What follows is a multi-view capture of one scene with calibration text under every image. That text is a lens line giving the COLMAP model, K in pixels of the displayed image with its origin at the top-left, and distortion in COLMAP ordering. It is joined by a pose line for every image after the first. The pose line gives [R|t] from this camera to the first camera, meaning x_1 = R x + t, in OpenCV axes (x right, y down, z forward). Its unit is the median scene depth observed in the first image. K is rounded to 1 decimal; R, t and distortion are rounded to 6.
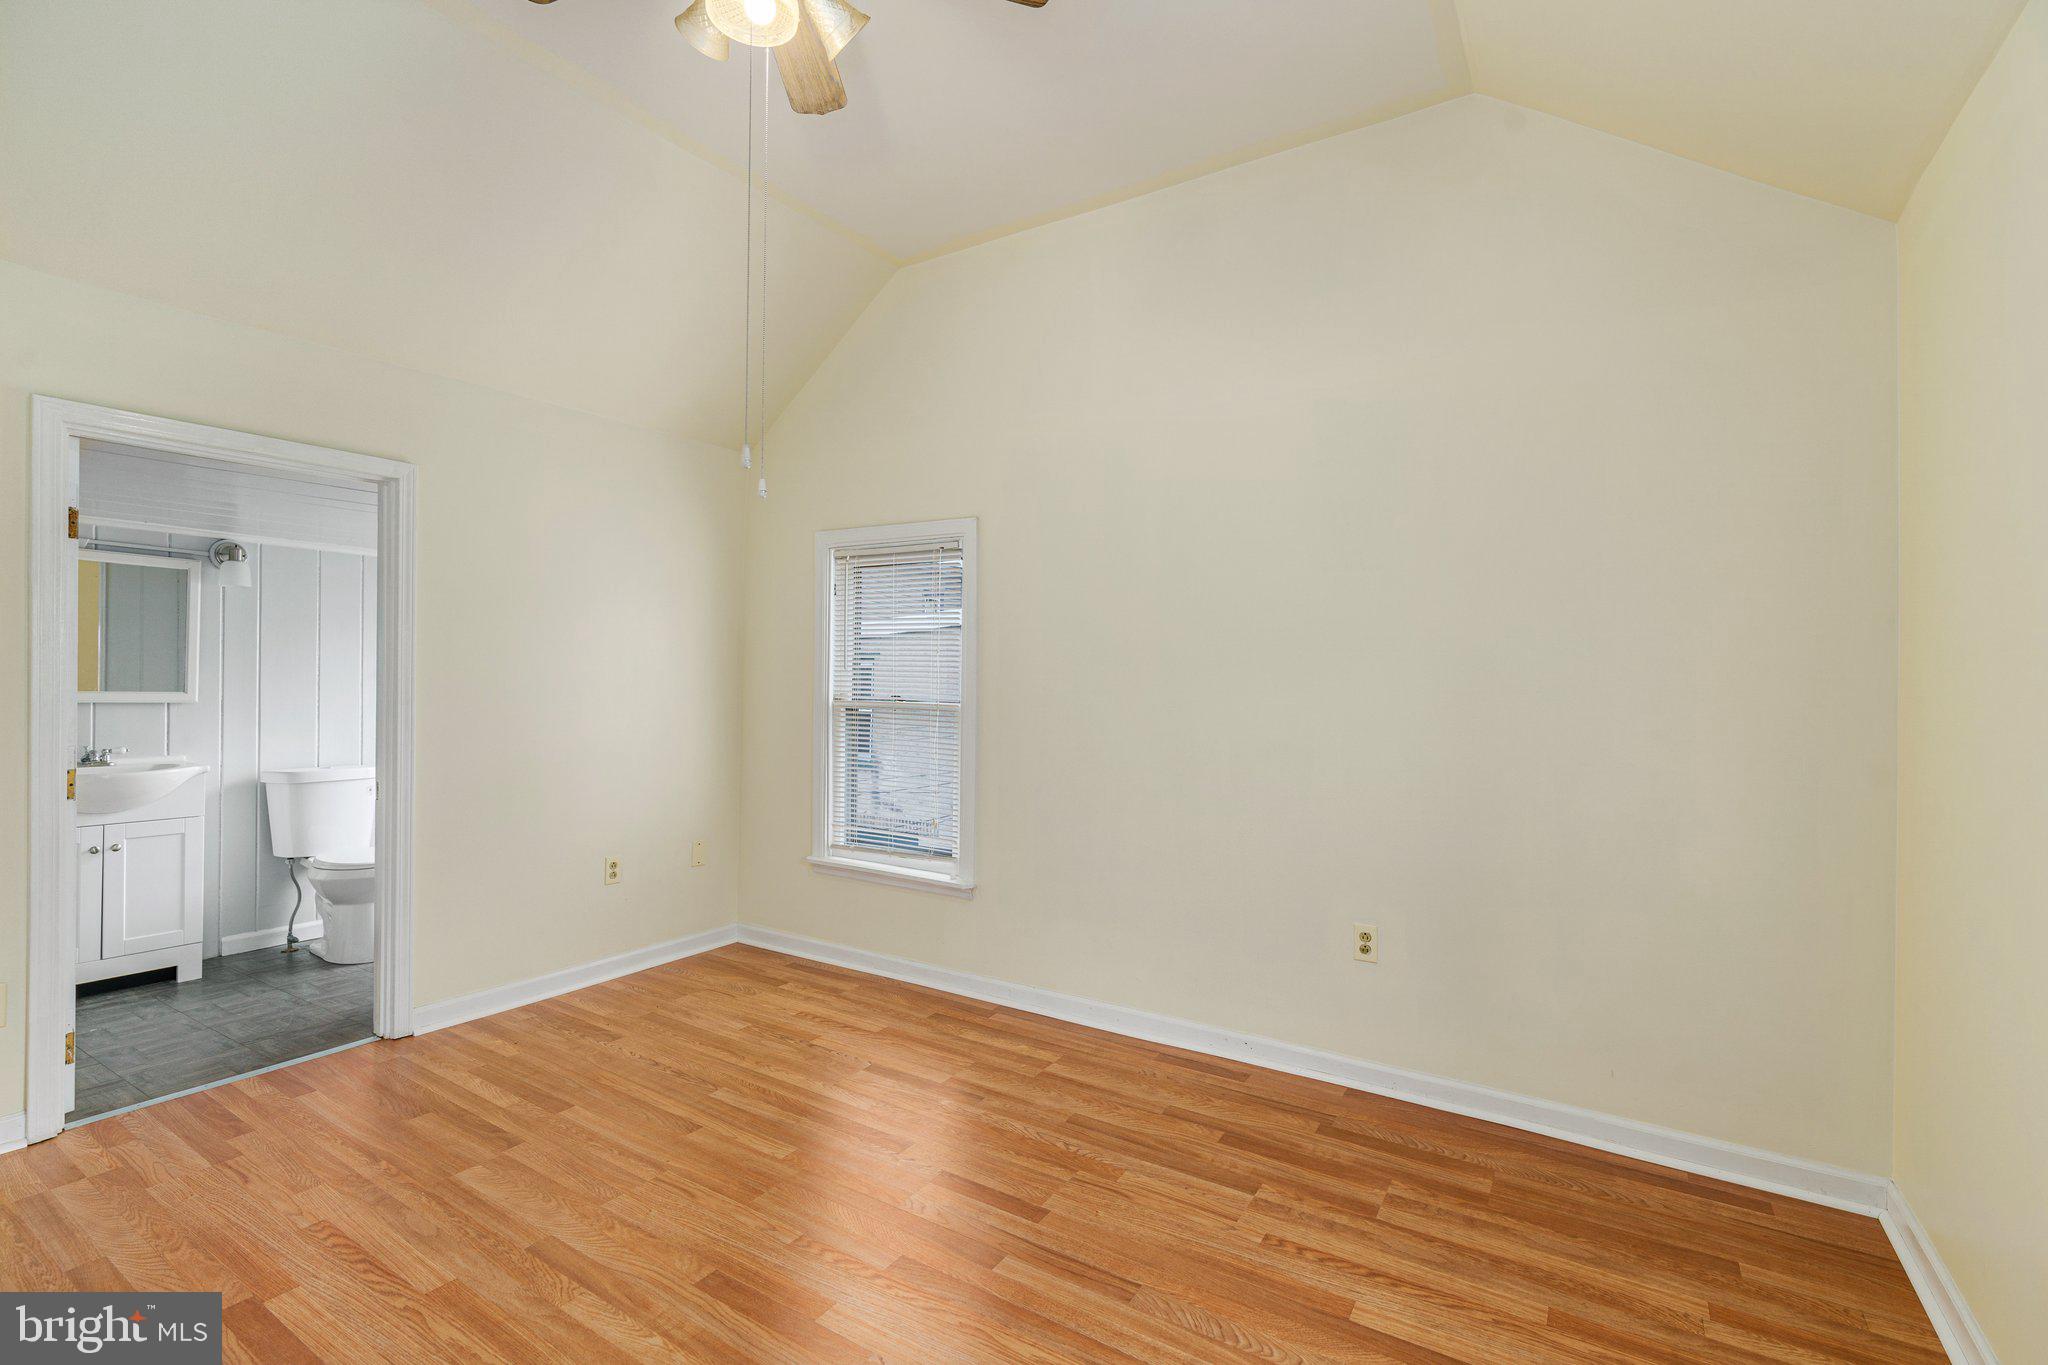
lens RADIAL K [[931.7, 0, 1018.1], [0, 931.7, 683.5], [0, 0, 1]] dist [-0.008963, 0.004523]
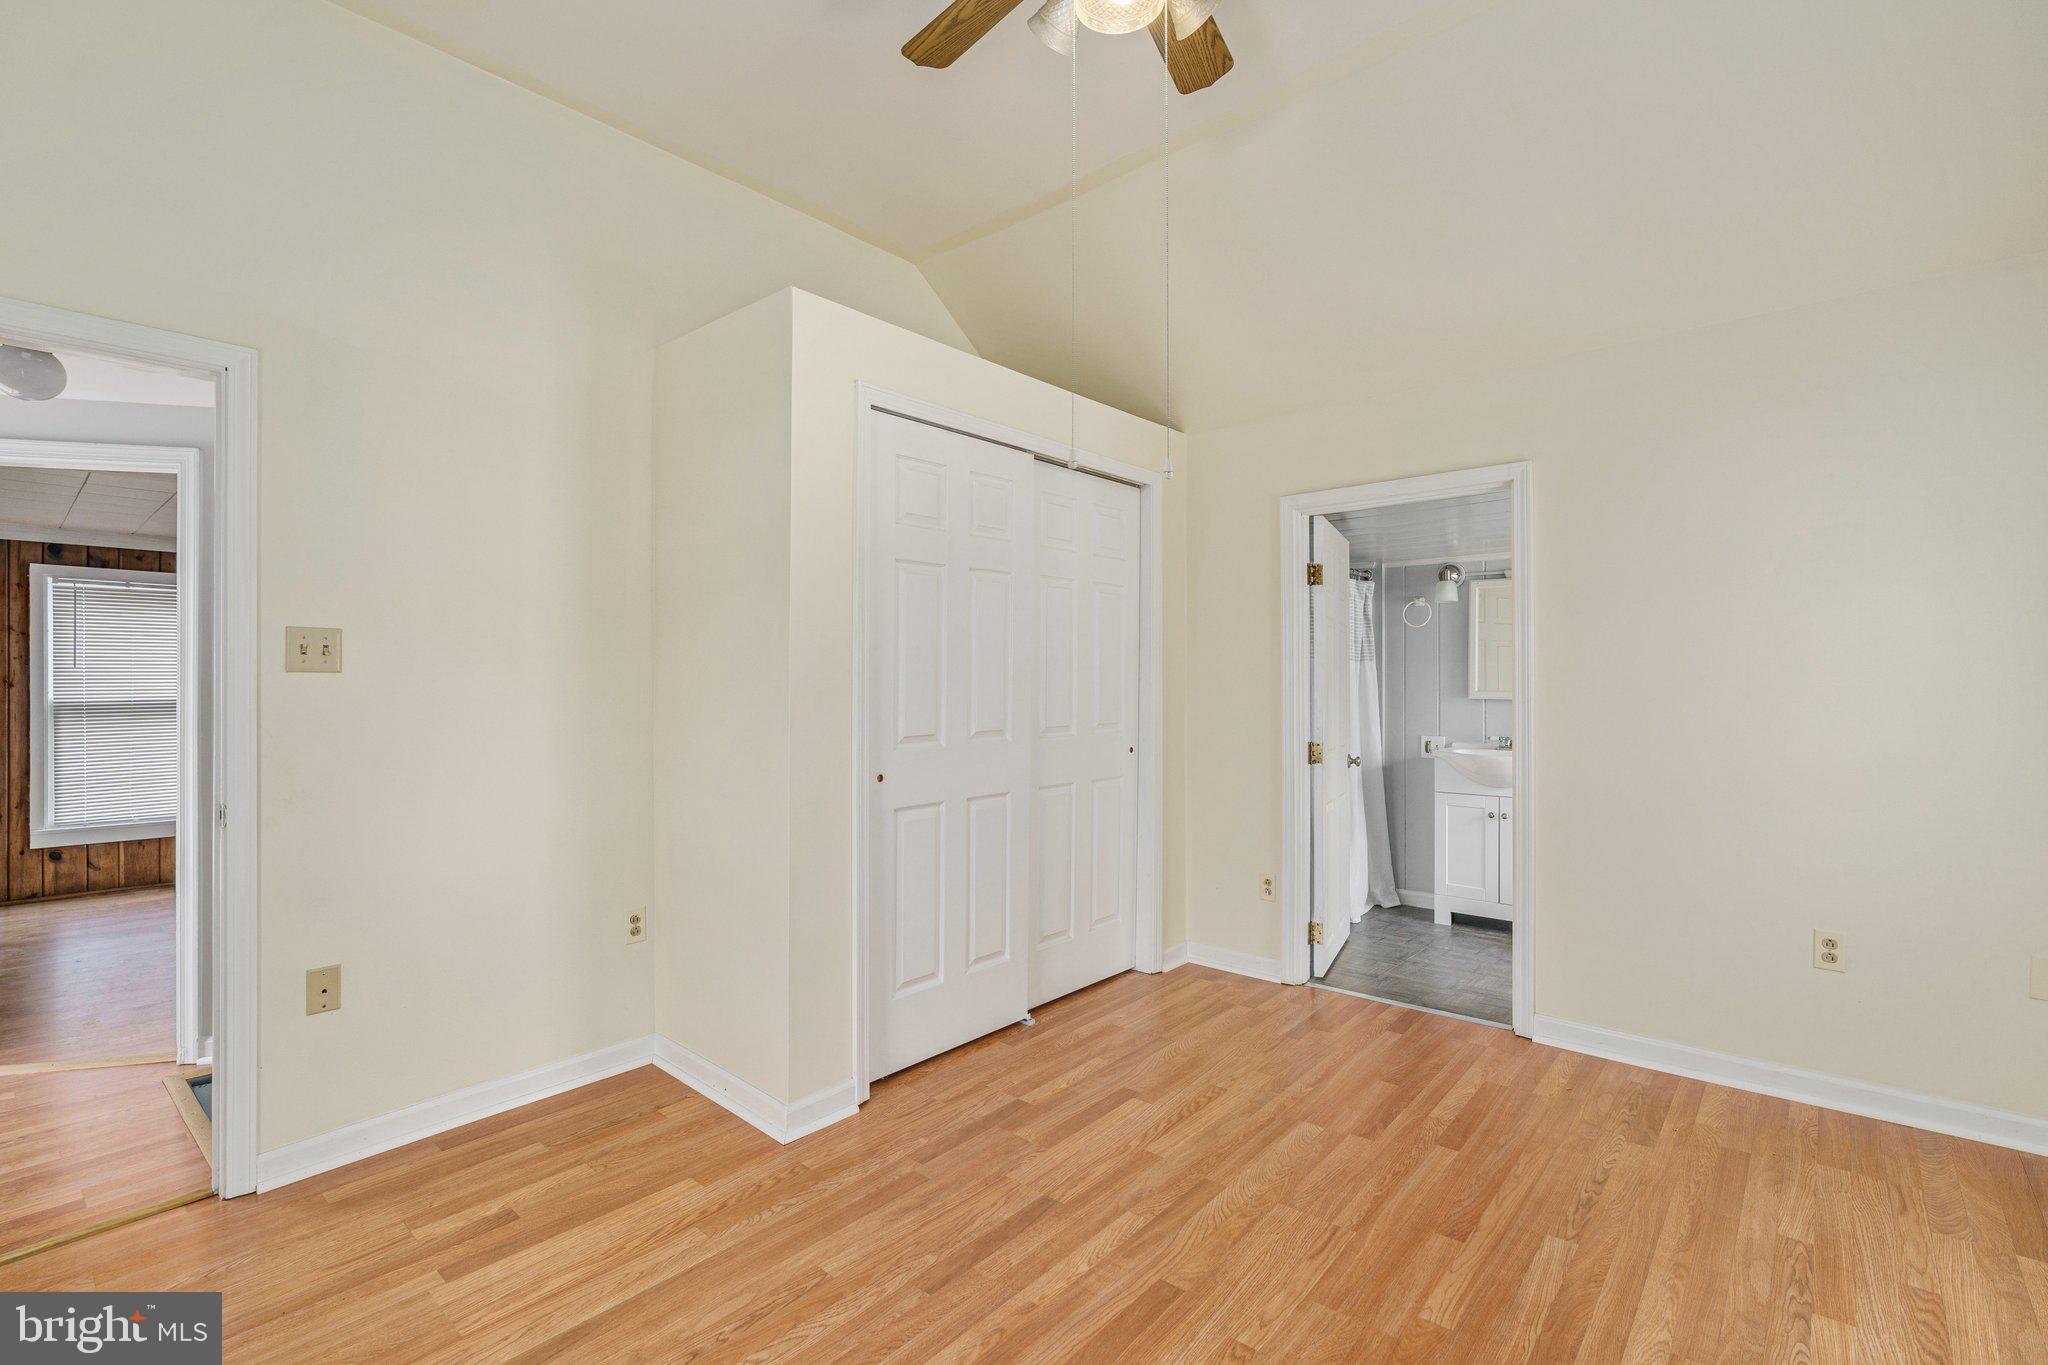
lens RADIAL K [[931.7, 0, 1013.0], [0, 931.7, 680.8], [0, 0, 1]] dist [-0.008963, 0.004523]
pose [[-0.158697, -0.010021, -0.987276, 0.563153], [0.003542, 0.999936, -0.010719, 0.009505], [0.987321, -0.005198, -0.158651, 0.841584]]
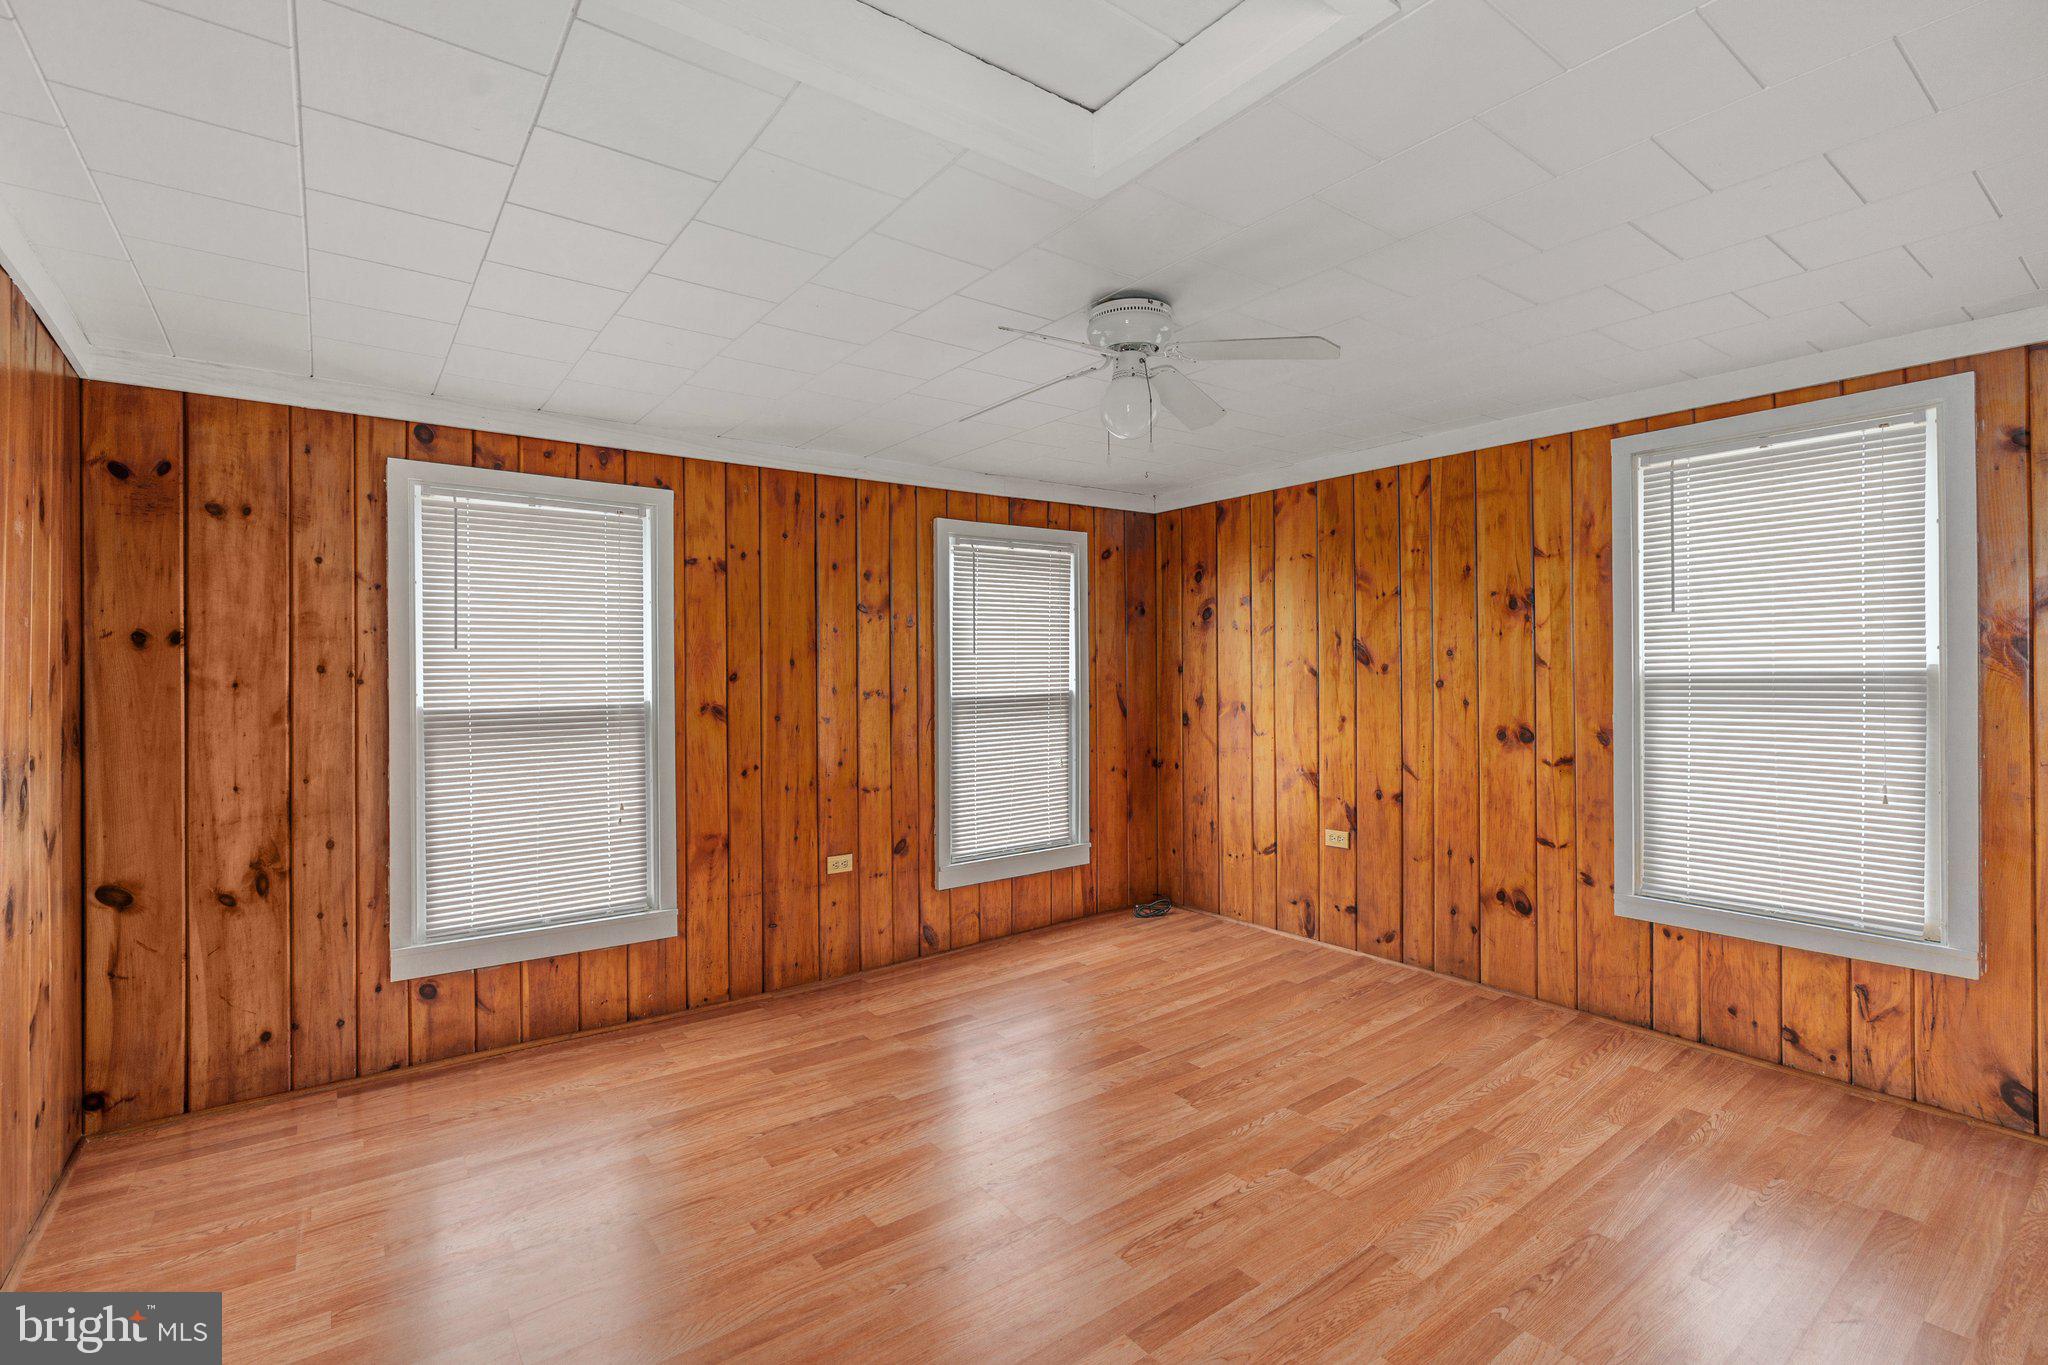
lens RADIAL K [[931.7, 0, 1016.3], [0, 931.7, 671.2], [0, 0, 1]] dist [-0.008963, 0.004523]
pose [[-0.351681, -0.007480, -0.936090, 0.529719], [0.005109, 0.999938, -0.009910, 0.008862], [0.936106, -0.008267, -0.351621, 0.790603]]
